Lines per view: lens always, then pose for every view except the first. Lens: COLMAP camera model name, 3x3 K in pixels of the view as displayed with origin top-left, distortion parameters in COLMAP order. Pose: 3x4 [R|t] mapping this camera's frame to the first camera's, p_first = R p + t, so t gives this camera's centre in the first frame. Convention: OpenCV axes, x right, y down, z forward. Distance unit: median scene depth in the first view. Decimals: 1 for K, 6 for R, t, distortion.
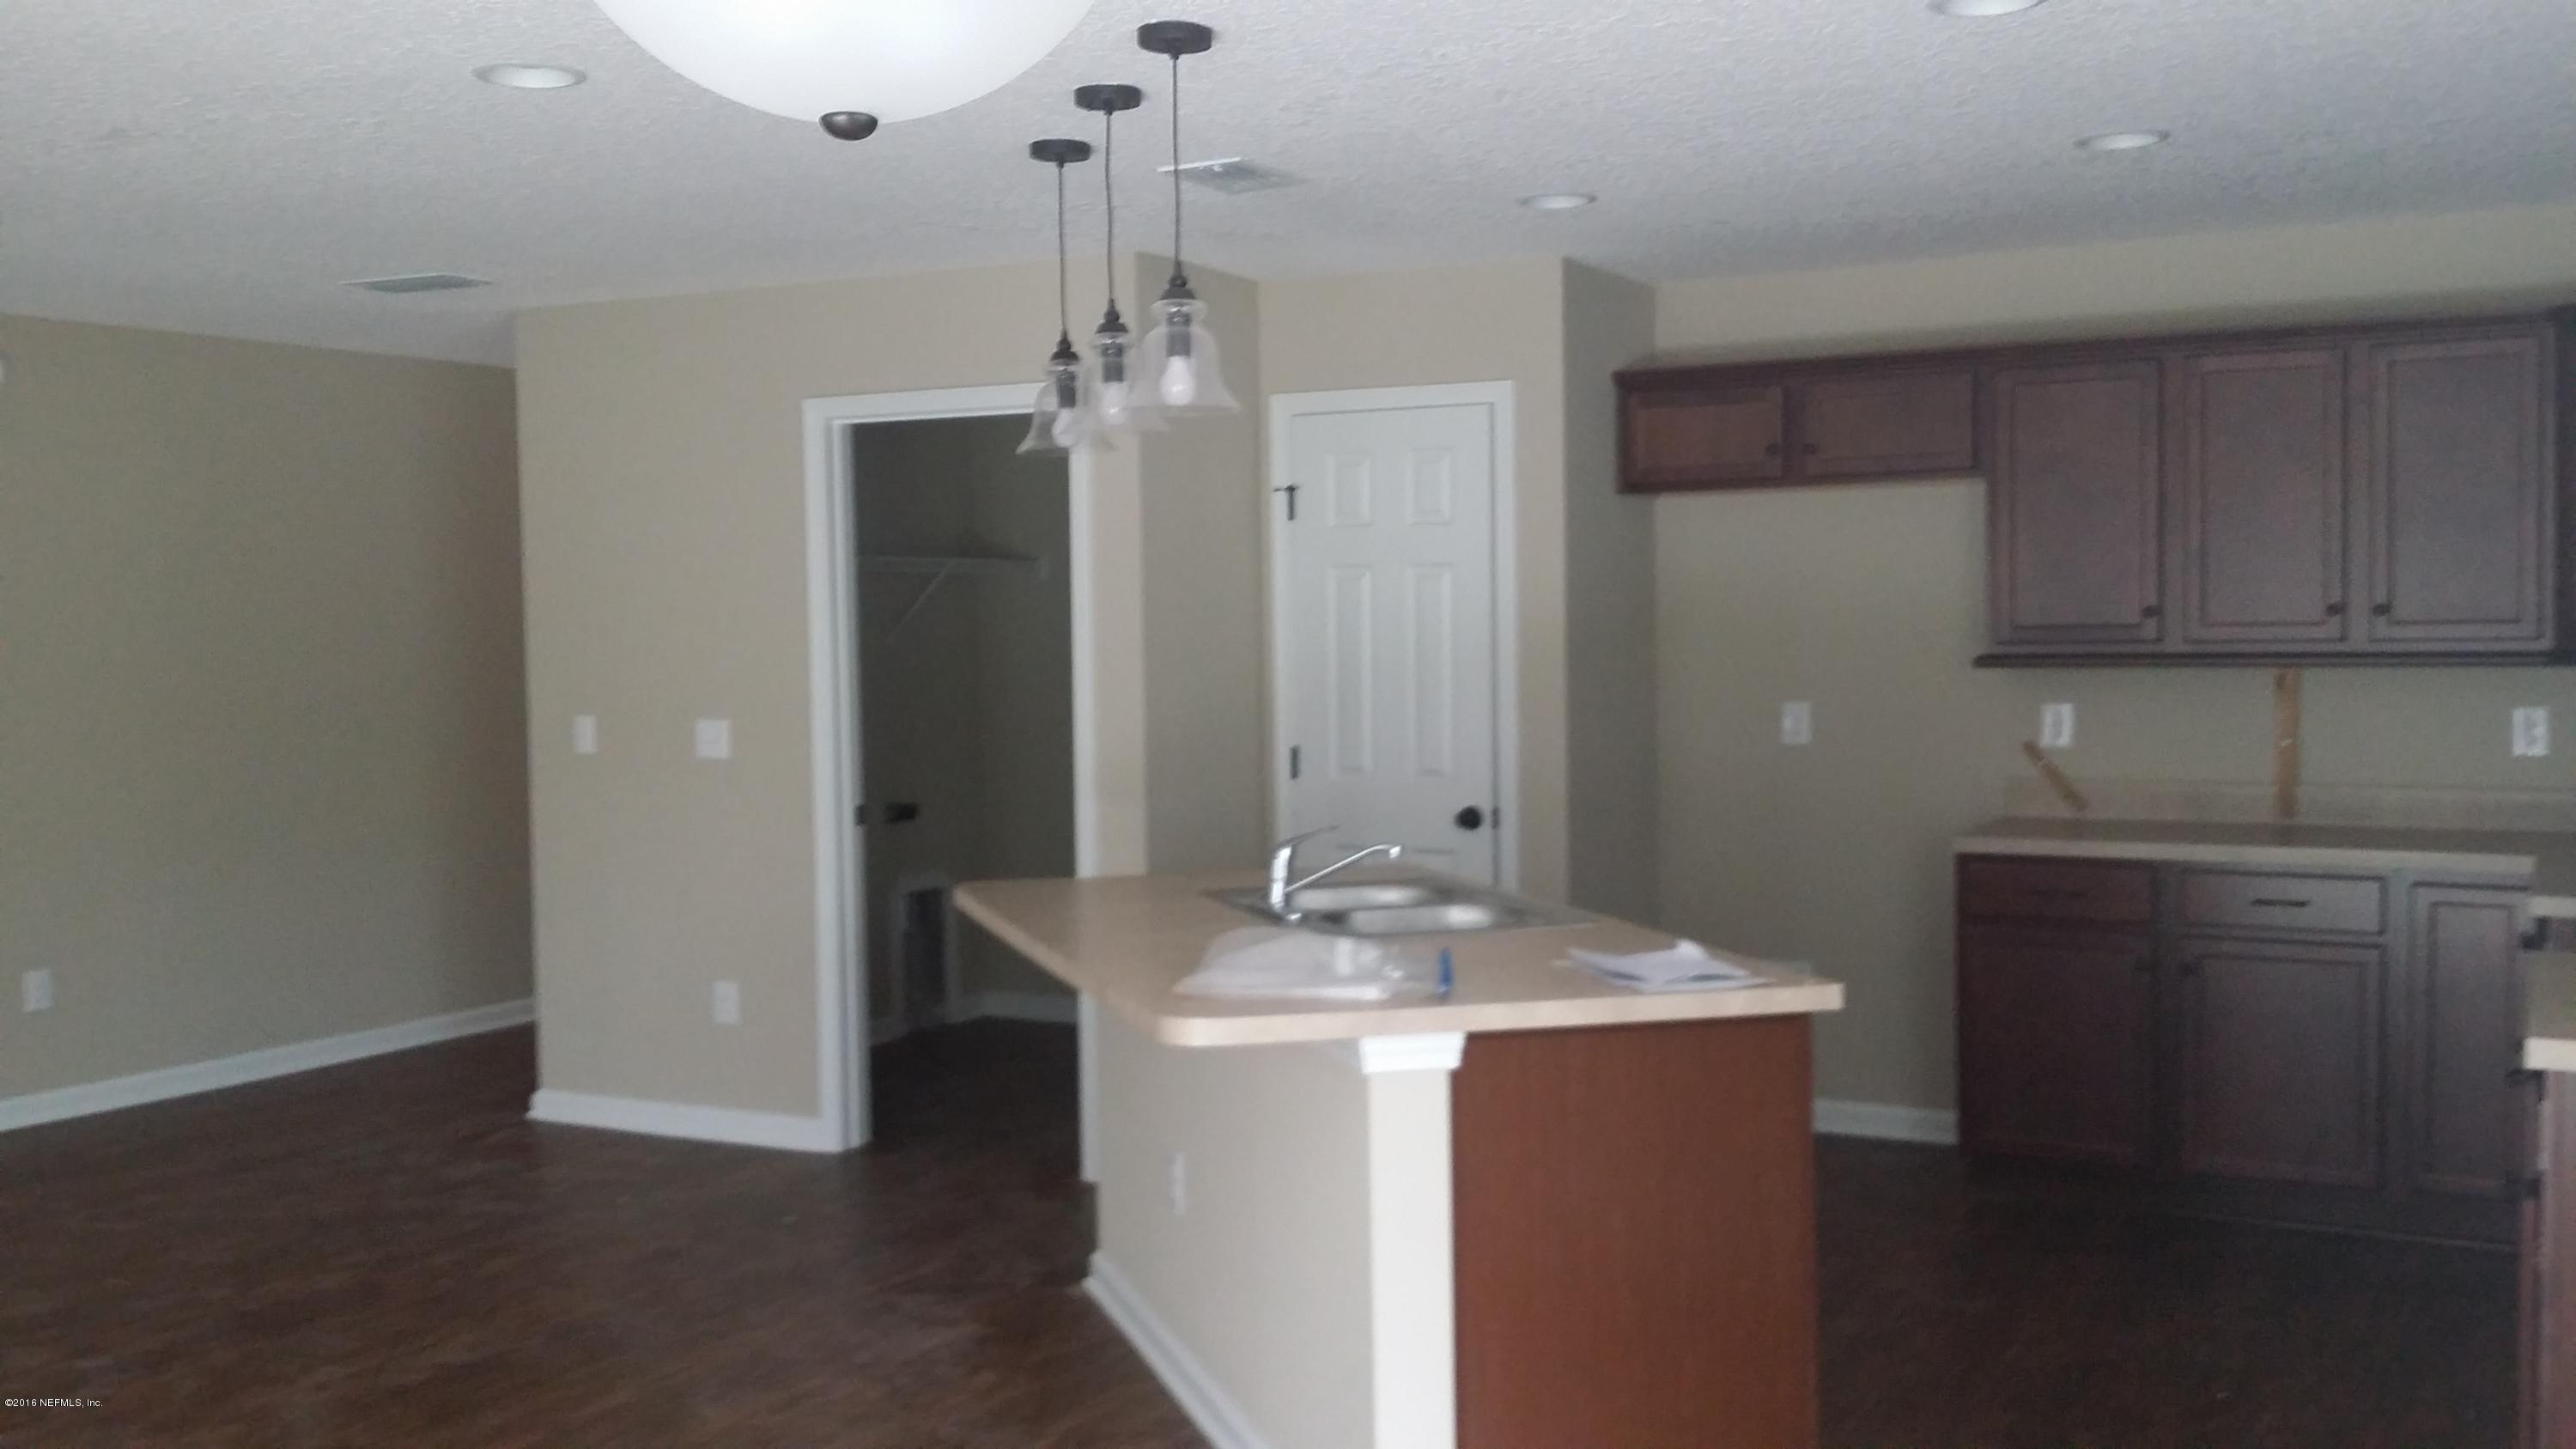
lens RADIAL K [[2308.7, 0, 1289.4], [0, 2308.7, 731.8], [0, 0, 1]] dist [0.078273, -0.182268]
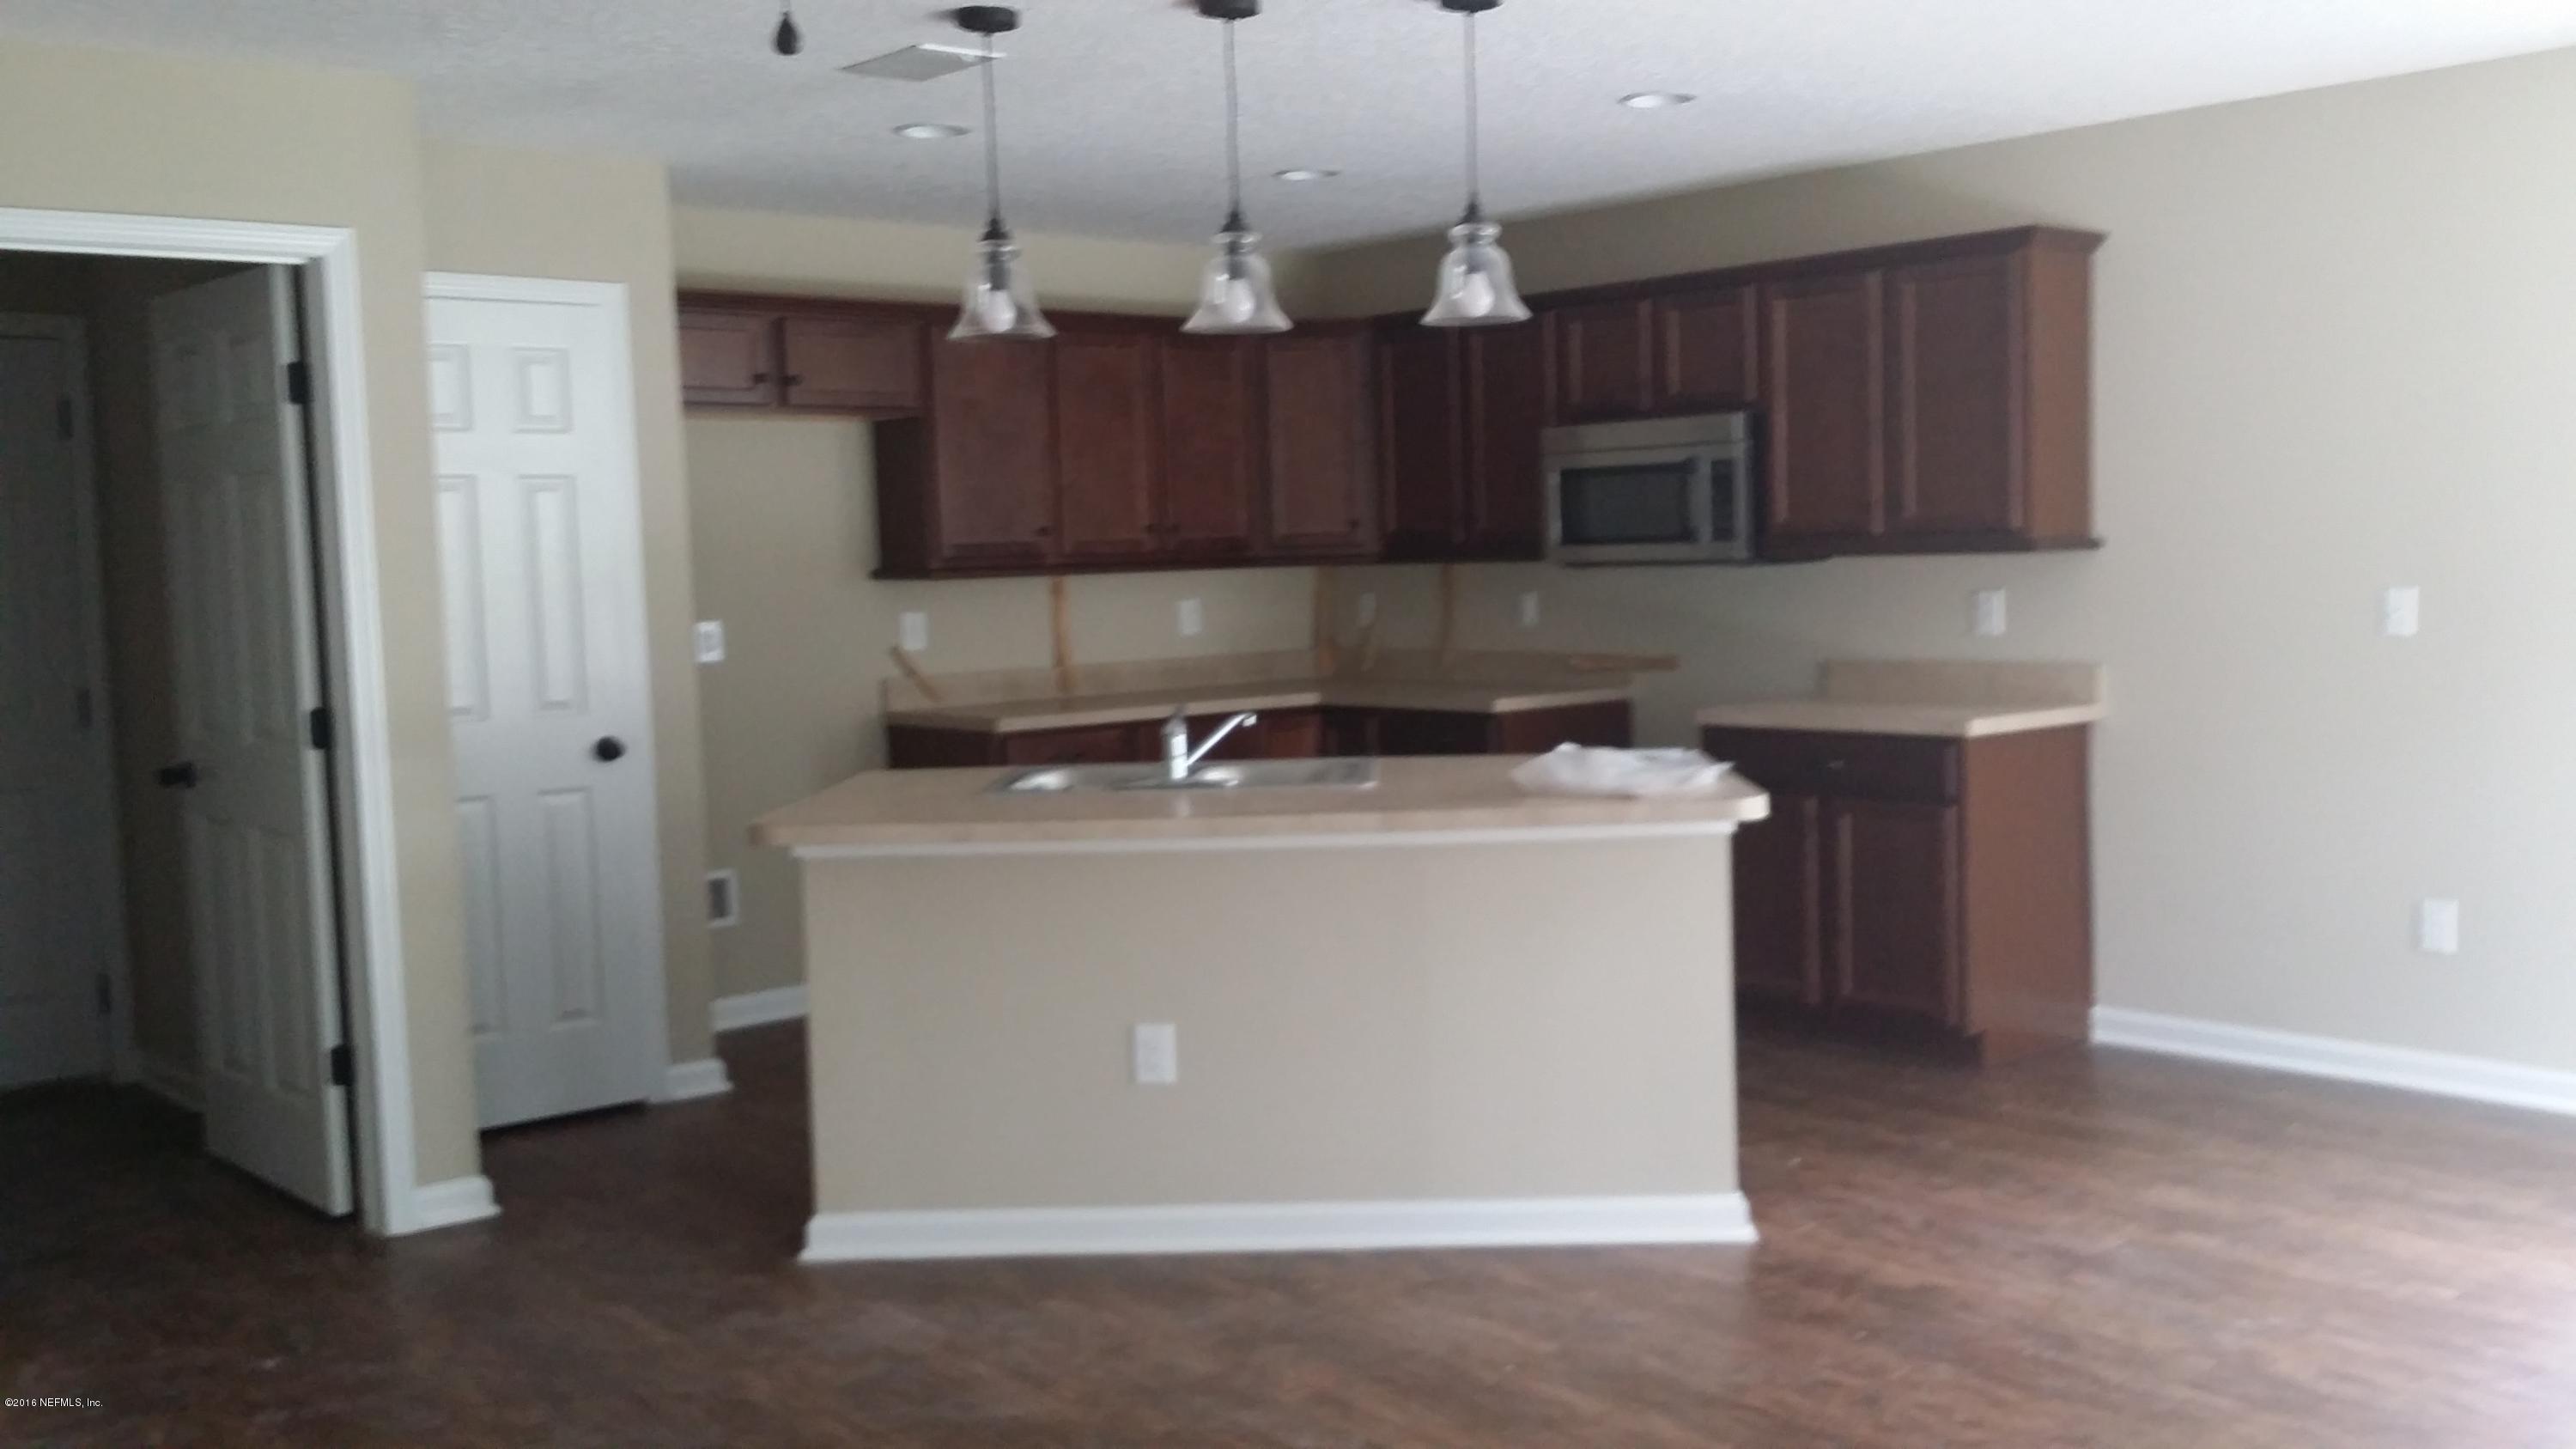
lens RADIAL K [[2308.7, 0, 1278.6], [0, 2308.7, 720.9], [0, 0, 1]] dist [0.078273, -0.182268]
pose [[0.360102, -0.070991, 0.930208, -0.791111], [0.070909, 0.996299, 0.048585, -0.001246], [-0.930214, 0.048464, 0.363803, 0.454609]]
